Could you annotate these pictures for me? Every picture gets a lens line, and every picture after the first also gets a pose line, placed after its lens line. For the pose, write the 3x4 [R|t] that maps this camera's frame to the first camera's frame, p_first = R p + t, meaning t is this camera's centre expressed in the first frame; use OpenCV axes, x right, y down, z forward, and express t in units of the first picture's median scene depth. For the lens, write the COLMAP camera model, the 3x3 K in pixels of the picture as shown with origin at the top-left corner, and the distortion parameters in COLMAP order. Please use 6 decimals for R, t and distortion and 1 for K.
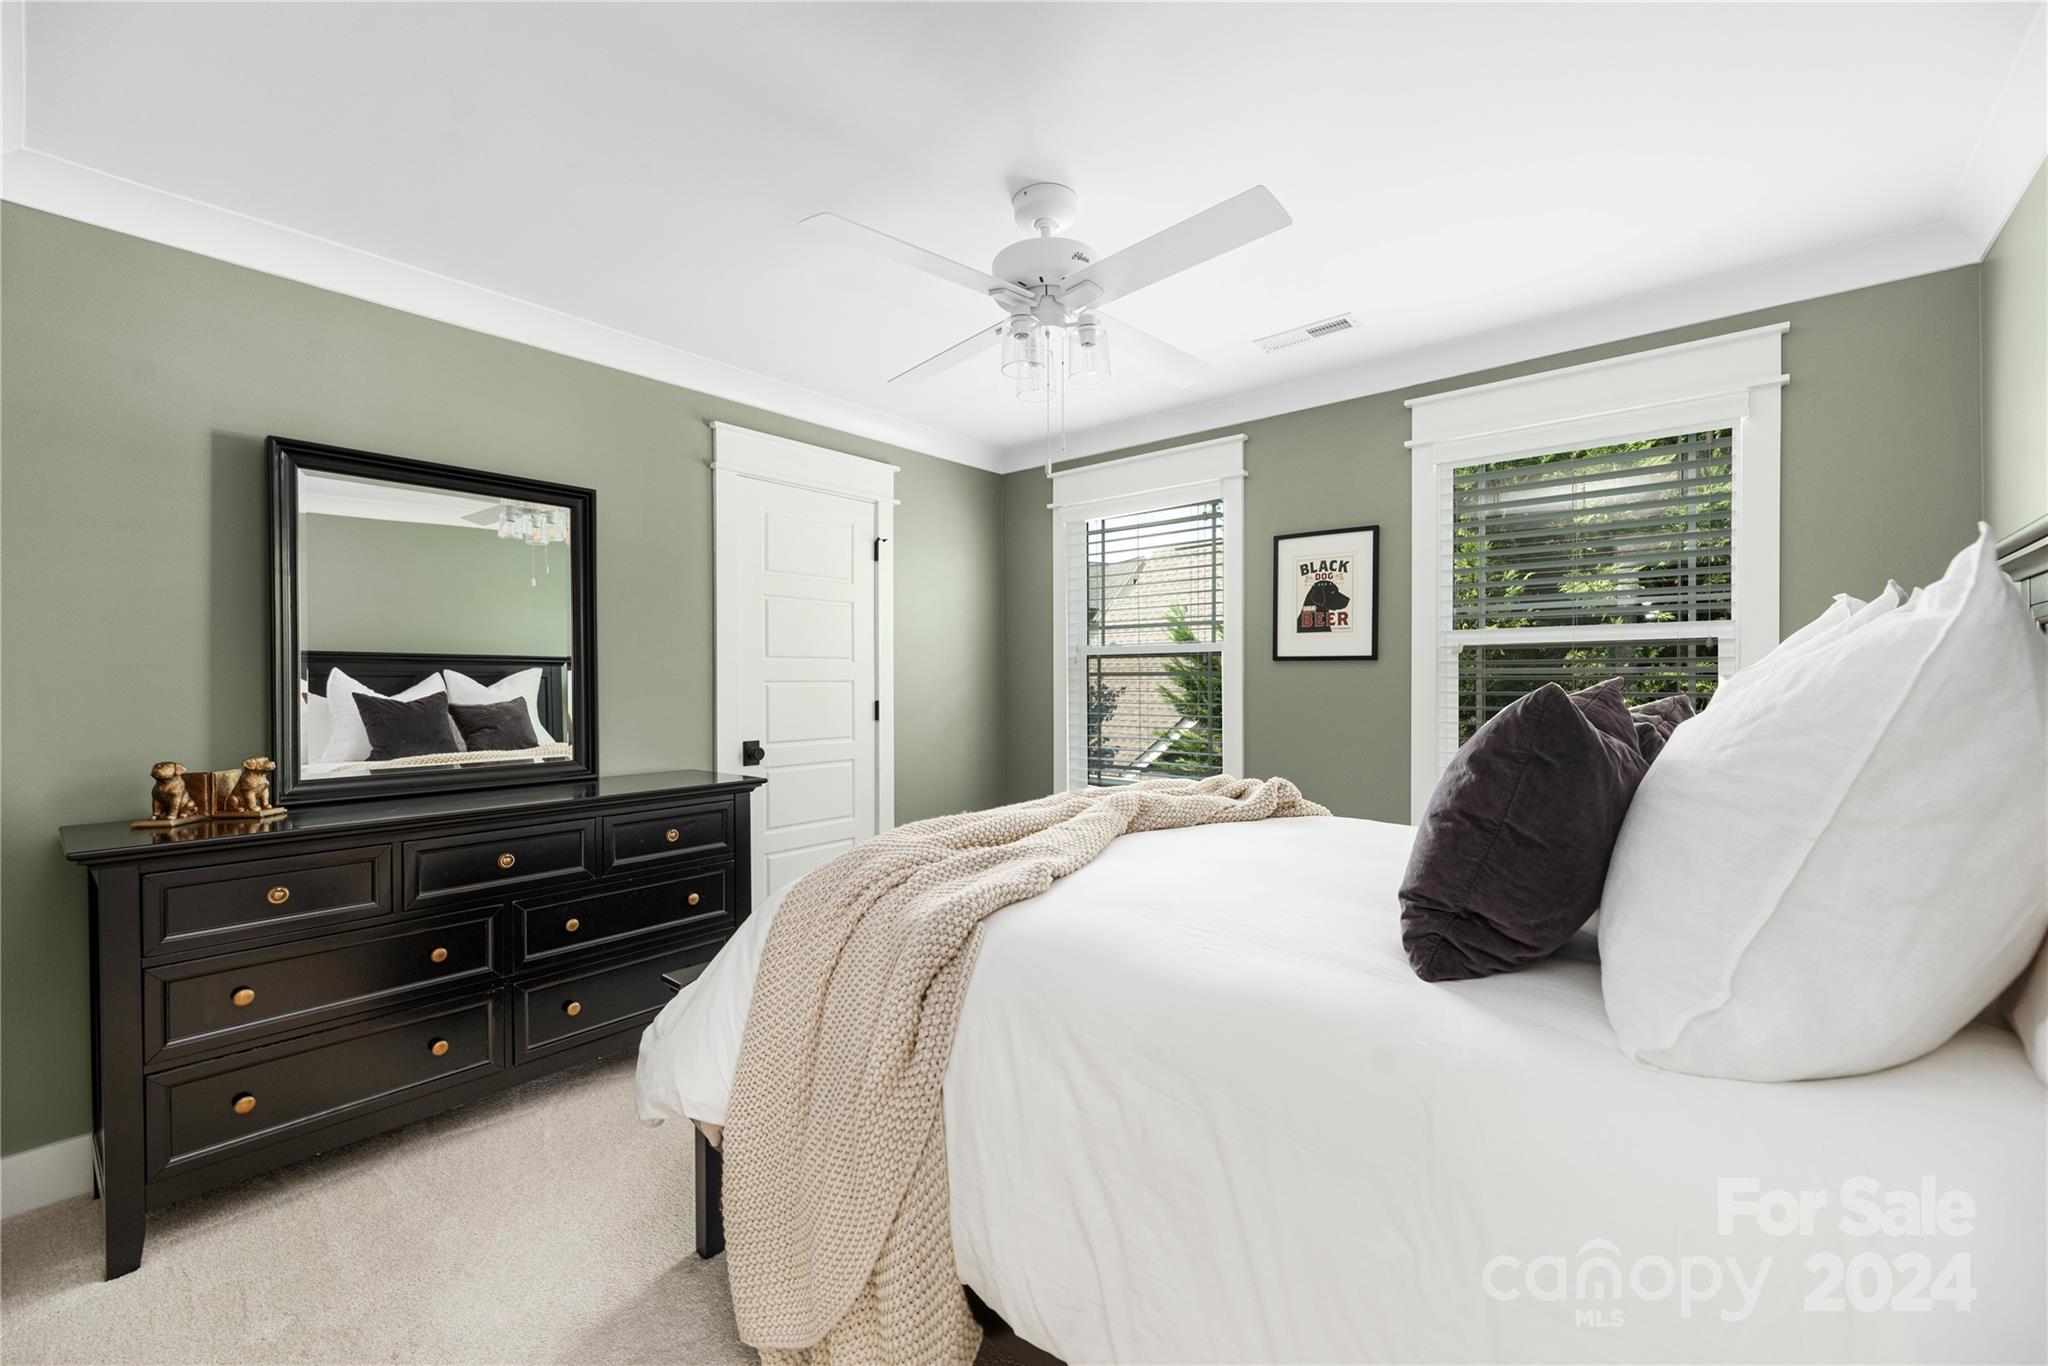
lens RADIAL K [[846.8, 0, 1024.7], [0, 846.8, 695.6], [0, 0, 1]] dist [-0.000913, -0.000256]
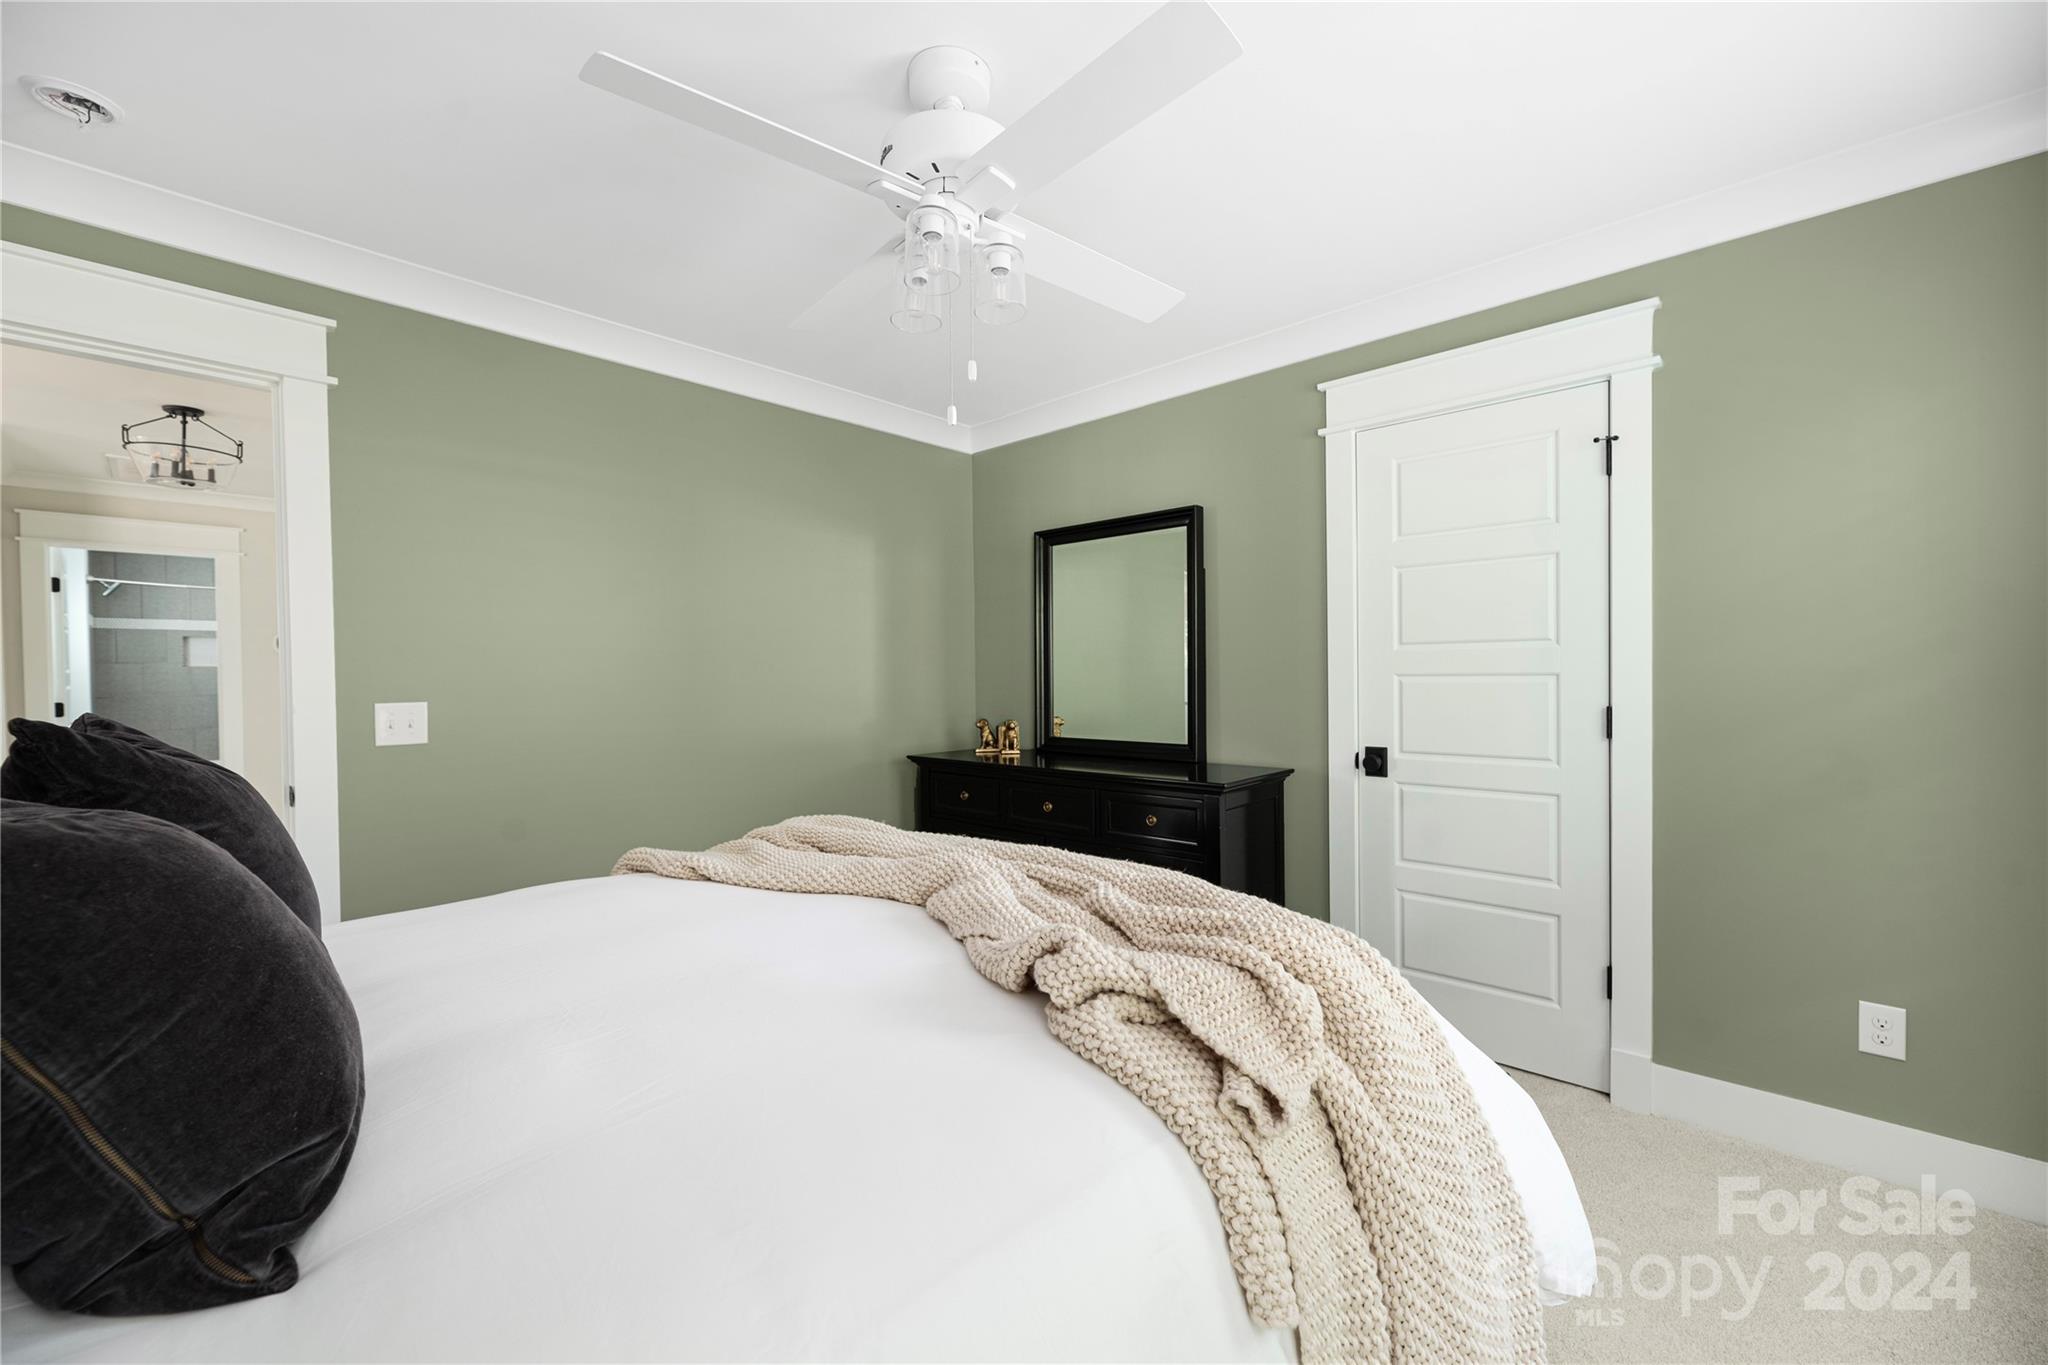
lens RADIAL K [[846.8, 0, 1024.7], [0, 846.8, 695.1], [0, 0, 1]] dist [-0.000913, -0.000256]
pose [[-0.051320, 0.028614, -0.998272, 0.542557], [0.001950, 0.999590, 0.028552, -0.023717], [0.998680, -0.000481, -0.051354, 0.727171]]
